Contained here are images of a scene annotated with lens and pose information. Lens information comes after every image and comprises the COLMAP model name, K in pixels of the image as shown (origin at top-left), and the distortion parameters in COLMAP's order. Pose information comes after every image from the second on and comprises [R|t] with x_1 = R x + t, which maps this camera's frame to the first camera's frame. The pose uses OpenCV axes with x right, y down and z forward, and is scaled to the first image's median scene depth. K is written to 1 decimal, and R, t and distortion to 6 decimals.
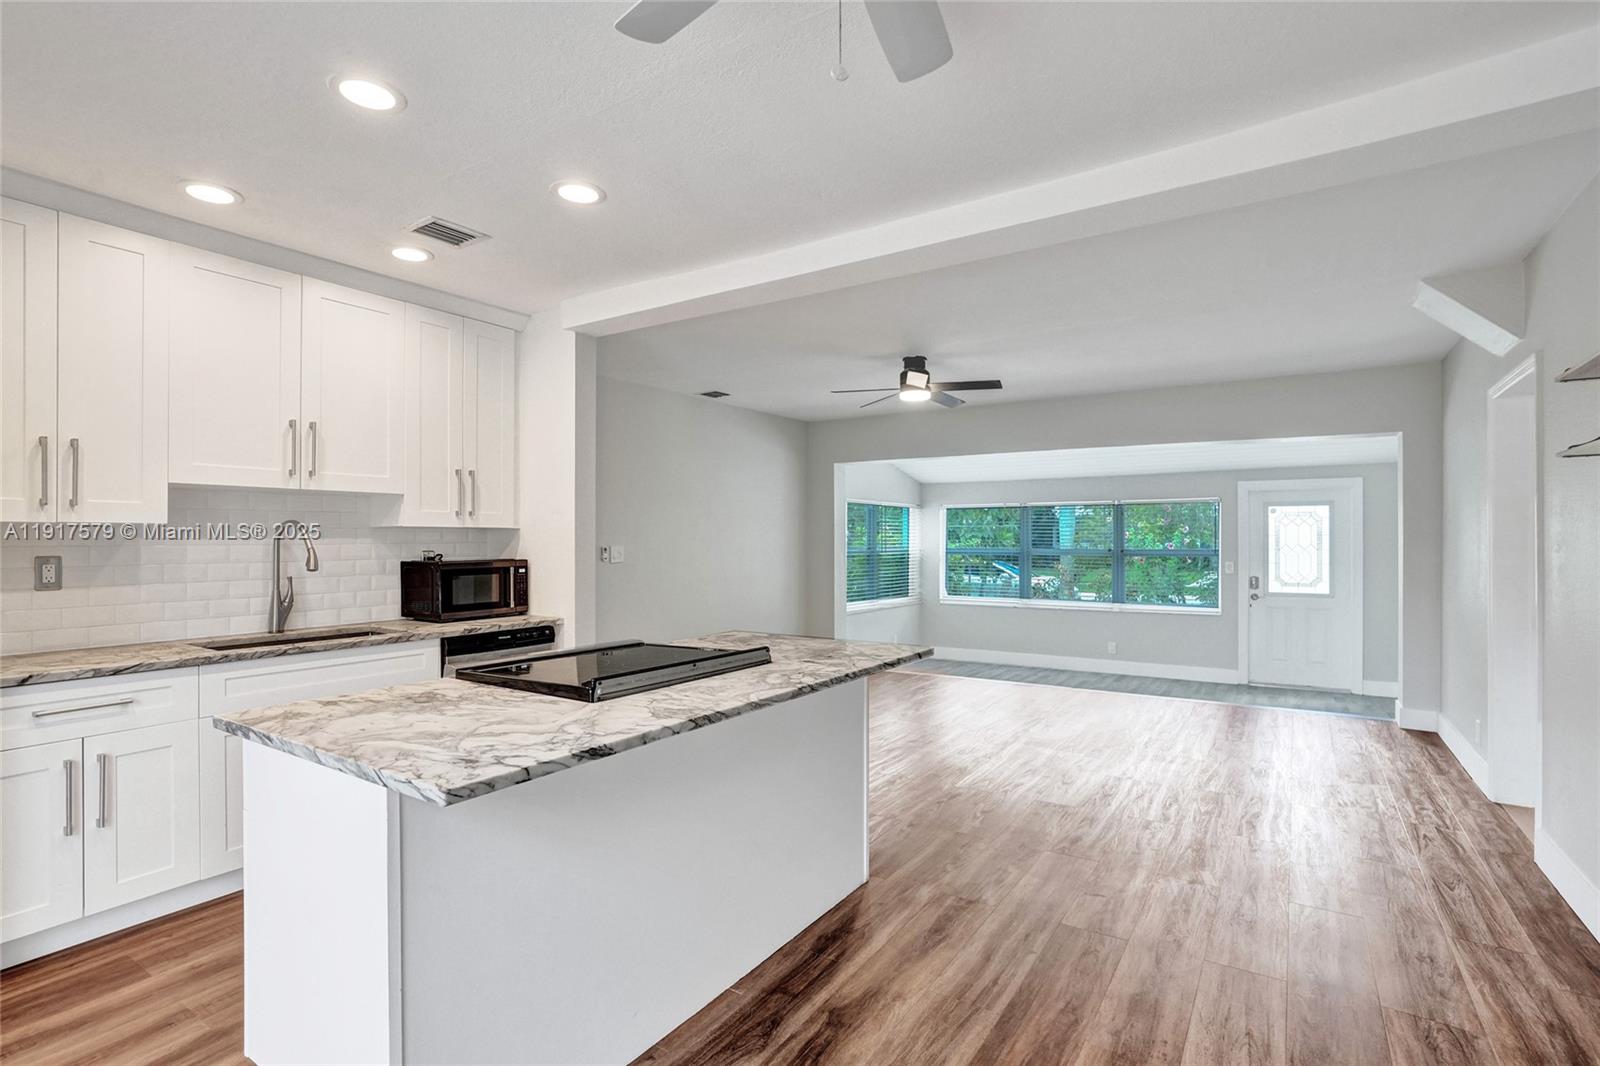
lens RADIAL K [[765.7, 0, 796.4], [0, 765.7, 539.0], [0, 0, 1]] dist [-0.061136, 0.034162]
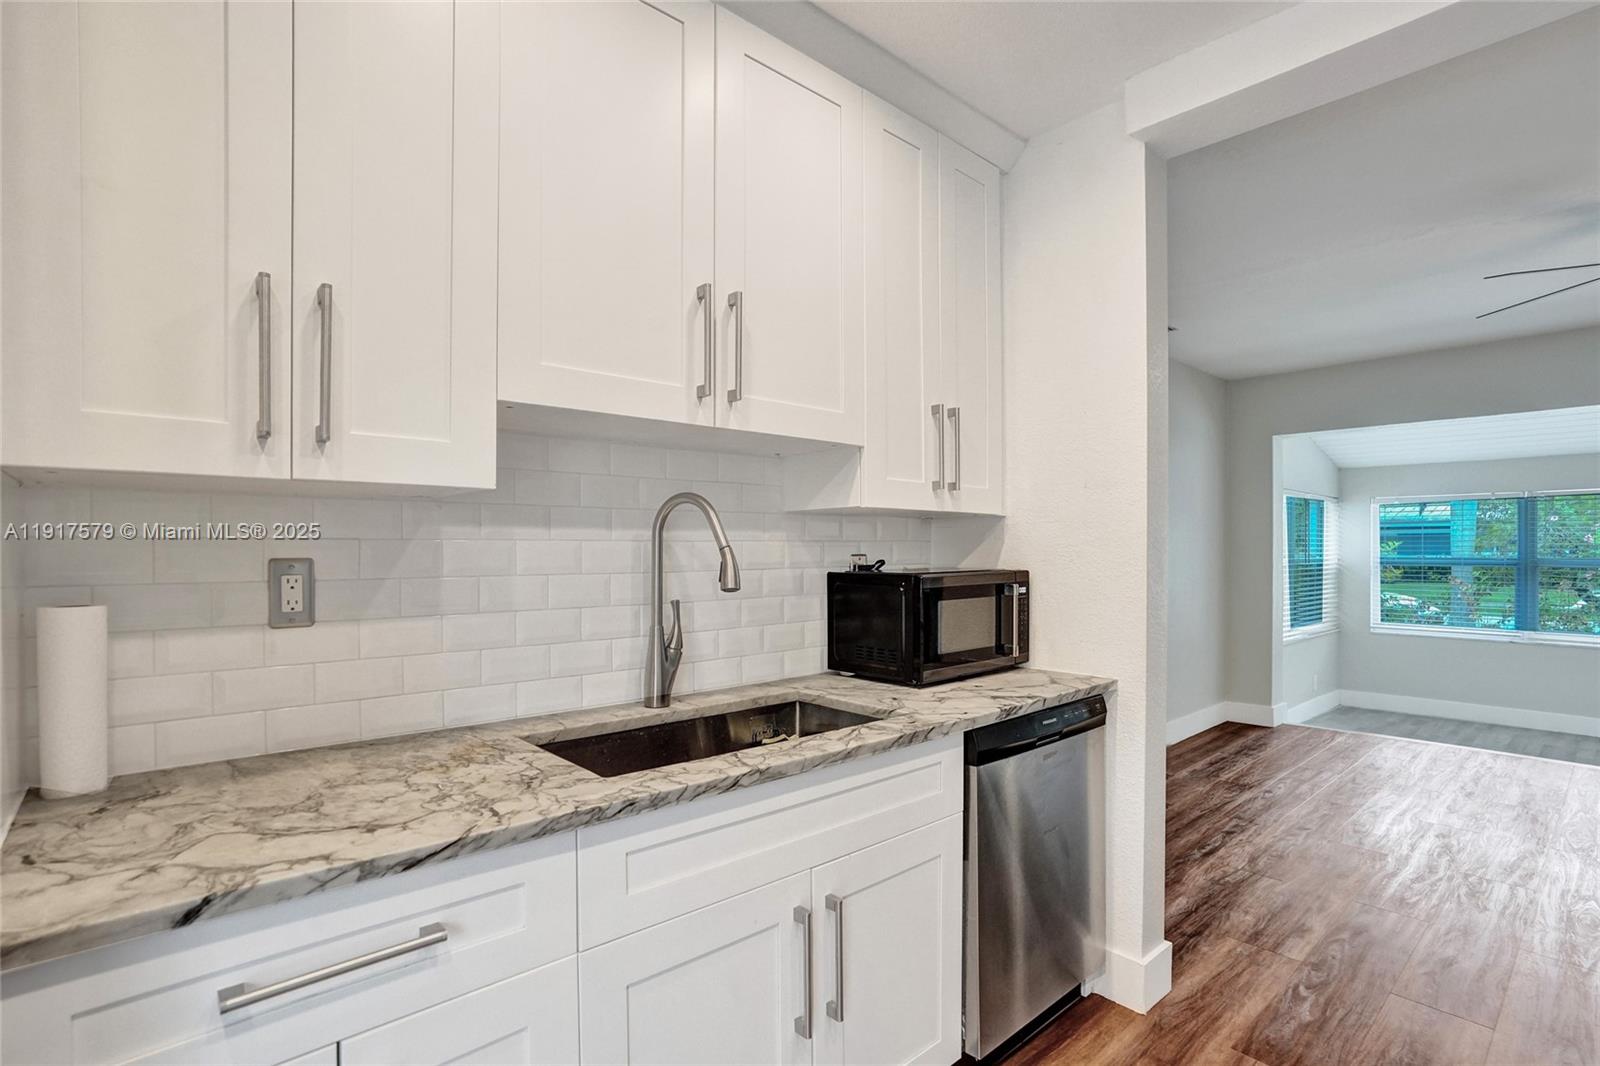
lens RADIAL K [[770.3, 0, 804.3], [0, 770.3, 560.1], [0, 0, 1]] dist [-0.055350, 0.029141]
pose [[0.968836, 0.003943, -0.247673, -0.524057], [-0.000358, 0.999895, 0.014515, 0.015872], [0.247704, -0.013974, 0.968735, 0.570627]]
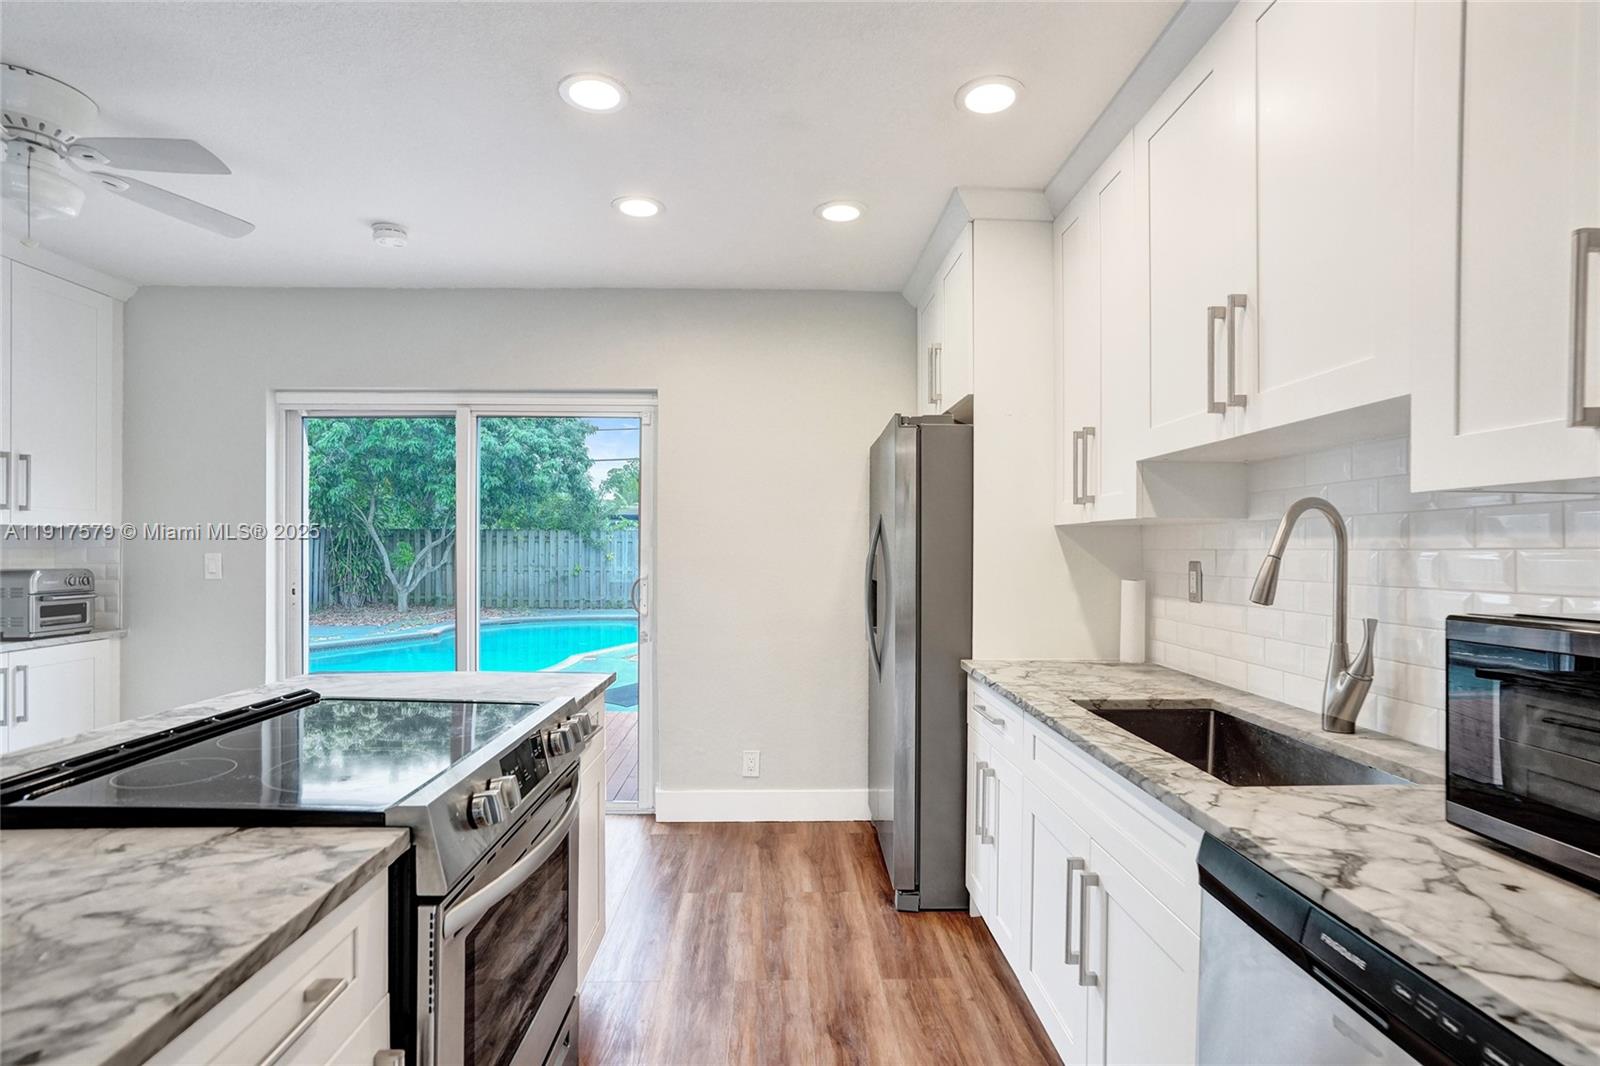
lens RADIAL K [[768.4, 0, 799.0], [0, 768.4, 547.6], [0, 0, 1]] dist [-0.050577, 0.025851]
pose [[-0.816993, -0.001247, -0.576647, -0.148481], [0.000721, 0.999995, -0.003184, 0.009387], [0.576648, -0.003017, -0.816987, 1.363758]]
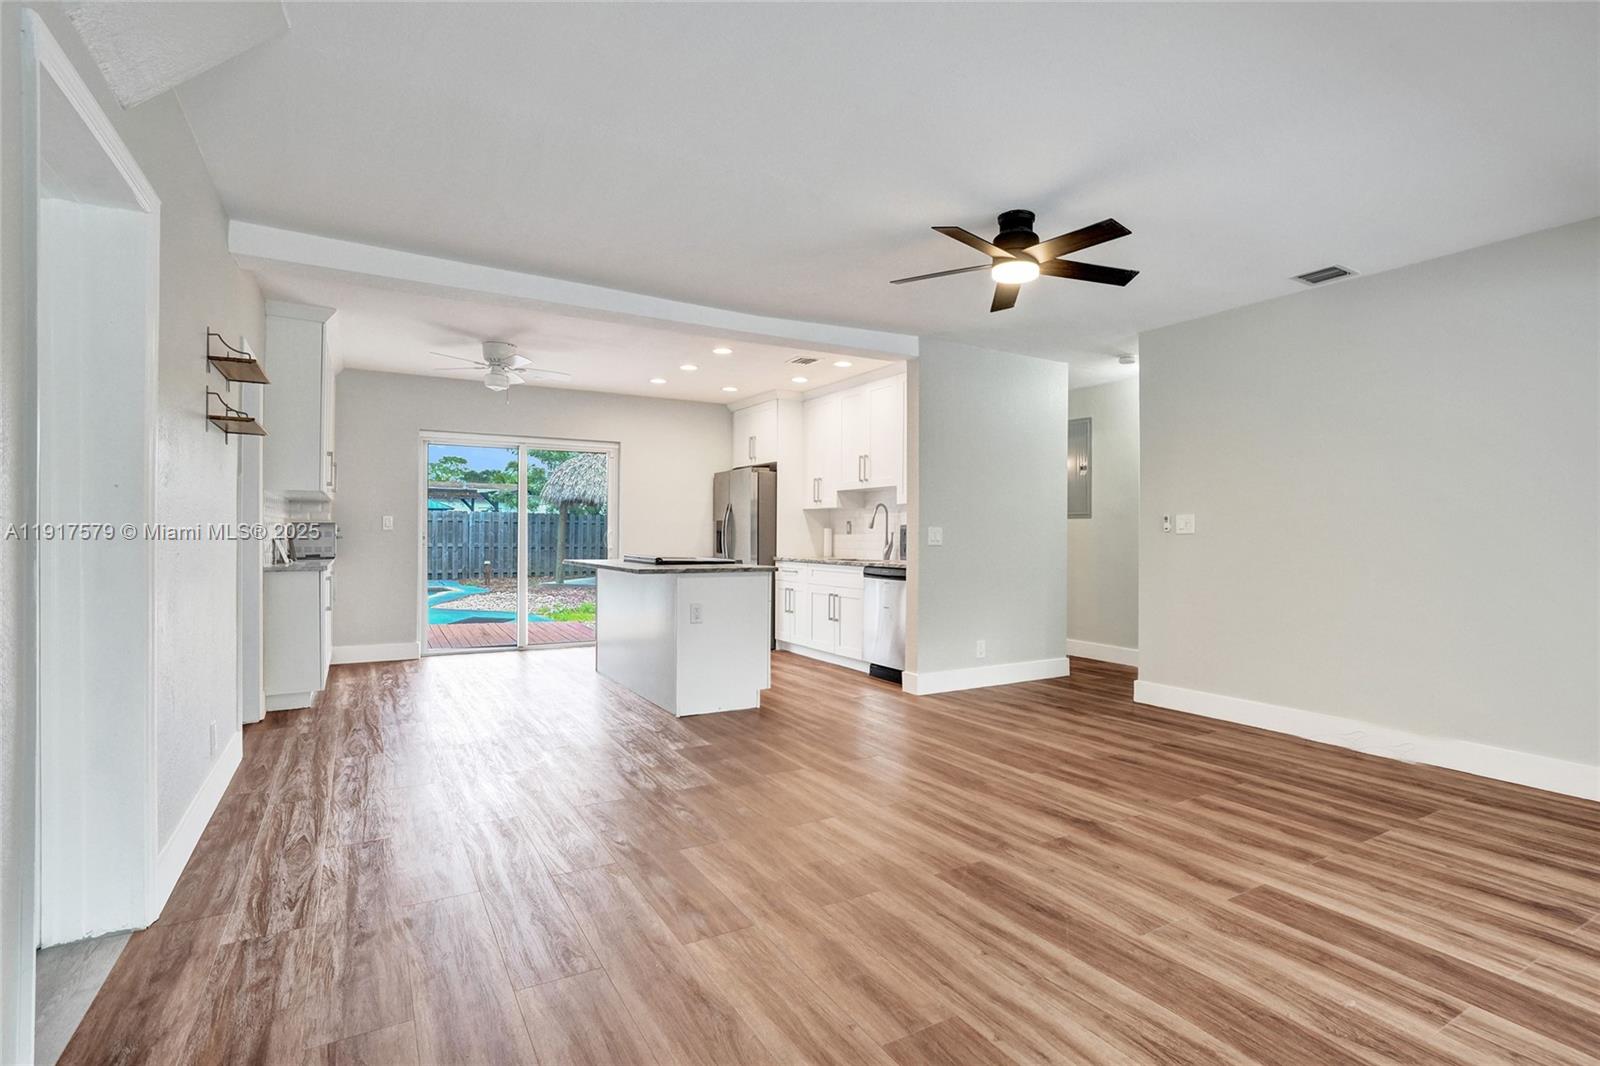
lens RADIAL K [[764.3, 0, 805.3], [0, 764.3, 536.3], [0, 0, 1]] dist [-0.053264, 0.028797]
pose [[-0.435961, -0.000714, -0.899965, 1.412882], [-0.004108, 0.999991, 0.001197, 0.068812], [0.899956, 0.004219, -0.435960, 1.933554]]
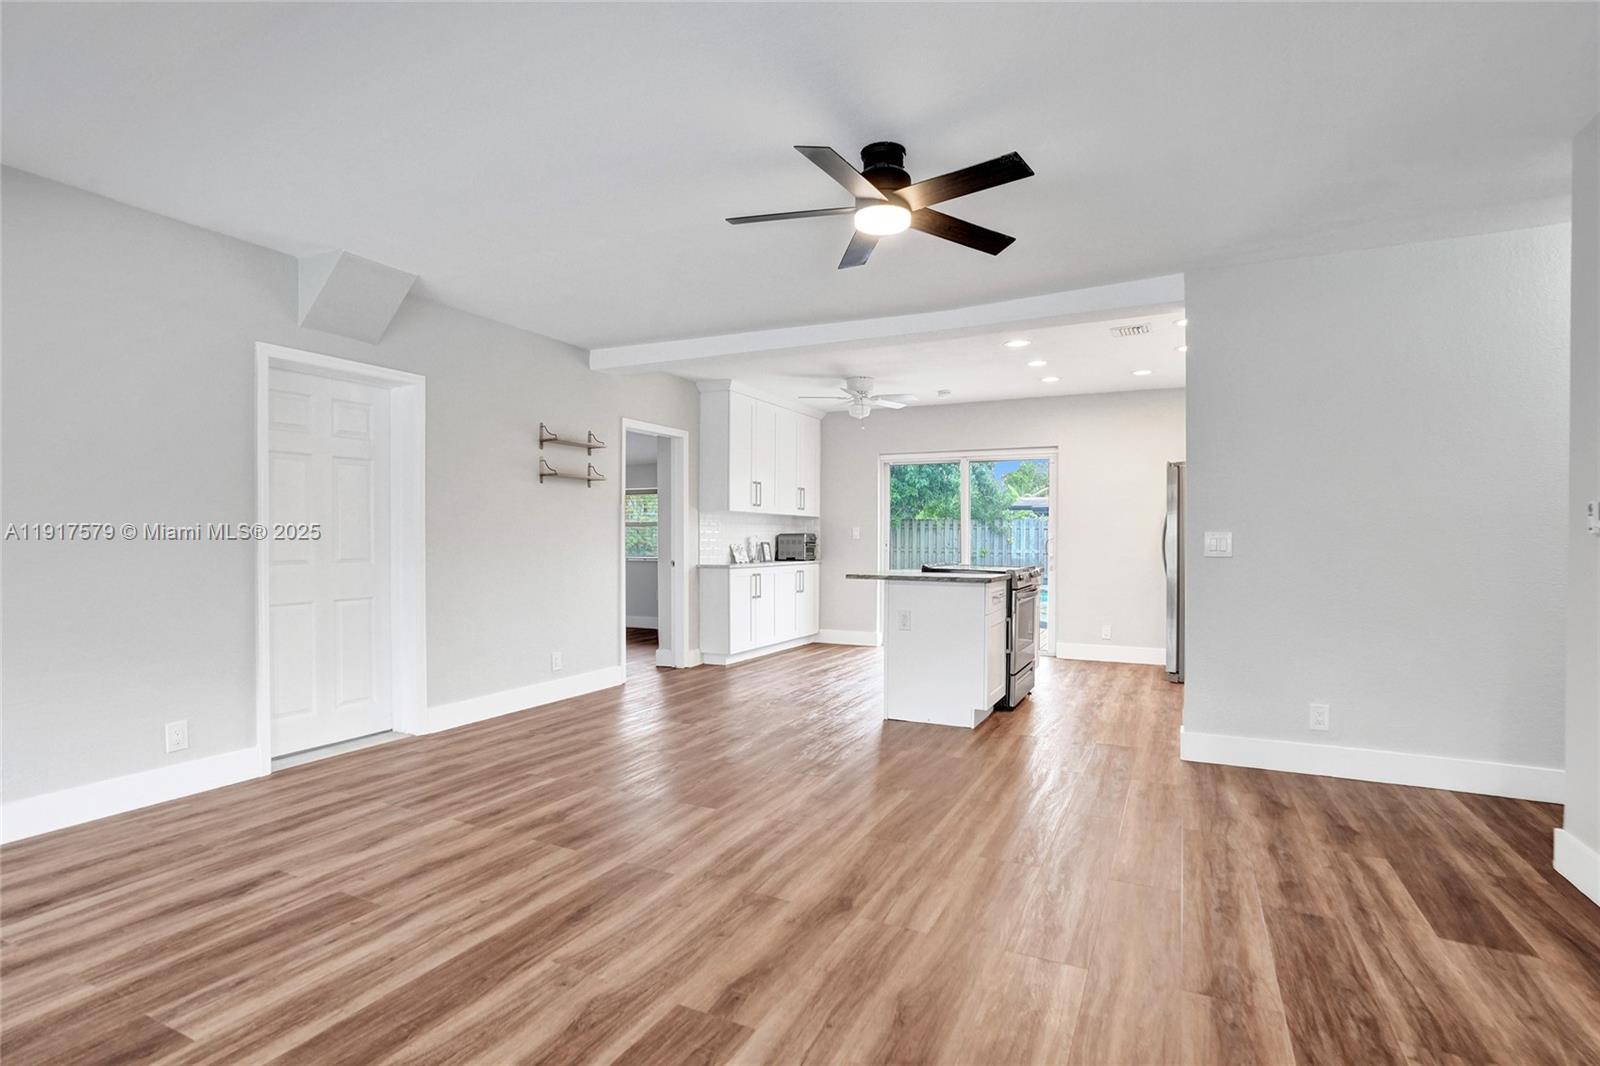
lens RADIAL K [[773.6, 0, 805.3], [0, 773.6, 533.7], [0, 0, 1]] dist [-0.055170, 0.028940]
pose [[-0.991605, -0.002884, -0.129271, 0.481711], [-0.001652, 0.999952, -0.009632, 0.065868], [0.129293, -0.009338, -0.991562, 2.637356]]
